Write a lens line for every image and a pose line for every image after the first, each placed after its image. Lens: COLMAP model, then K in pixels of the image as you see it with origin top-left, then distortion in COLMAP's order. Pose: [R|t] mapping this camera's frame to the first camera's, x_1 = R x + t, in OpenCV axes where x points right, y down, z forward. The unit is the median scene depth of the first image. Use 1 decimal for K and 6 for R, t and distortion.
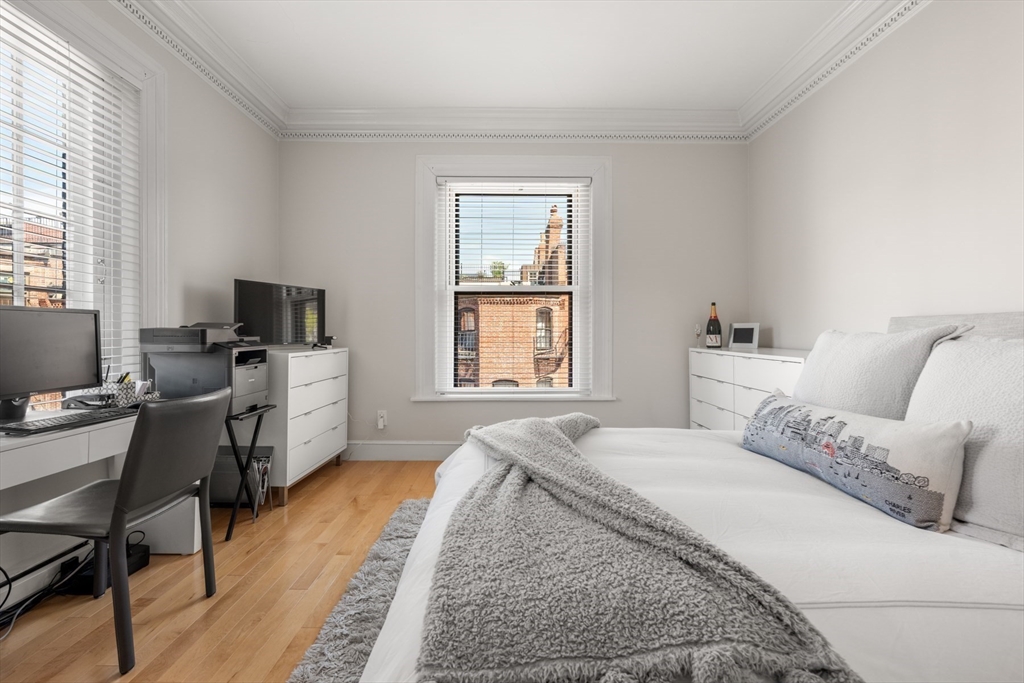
lens RADIAL K [[435.0, 0, 512.6], [0, 435.0, 334.7], [0, 0, 1]] dist [0.002718, 0.000386]
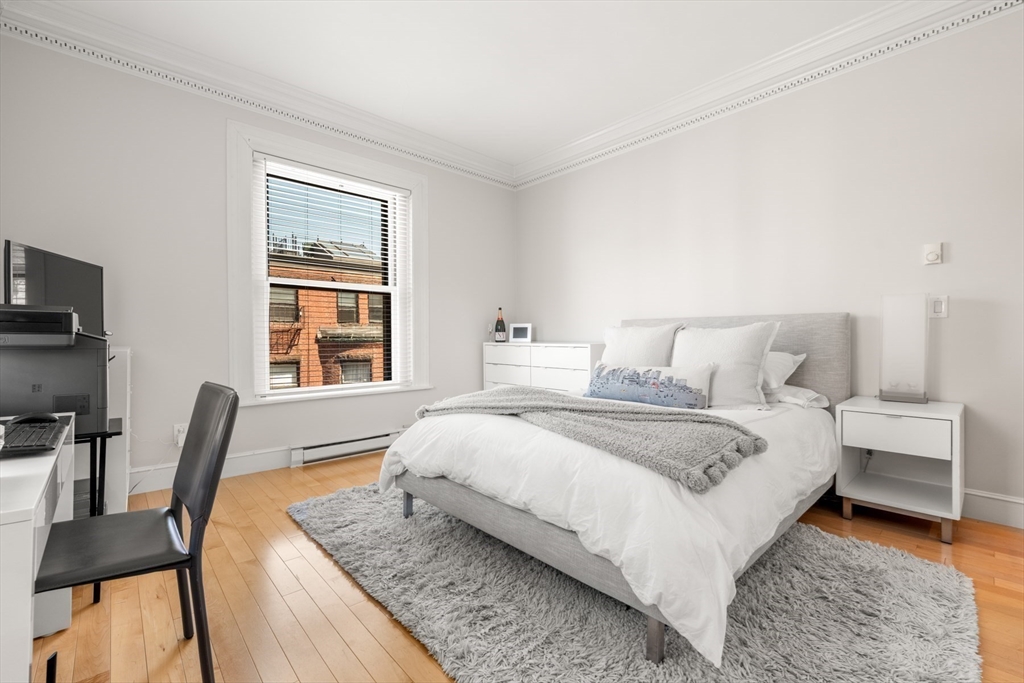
lens RADIAL K [[435.0, 0, 513.5], [0, 435.0, 341.8], [0, 0, 1]] dist [0.002718, 0.000386]
pose [[0.746628, -0.008696, 0.665185, -0.383206], [0.004746, 0.999959, 0.007745, 0.019404], [-0.665225, -0.002626, 0.746639, -0.007681]]
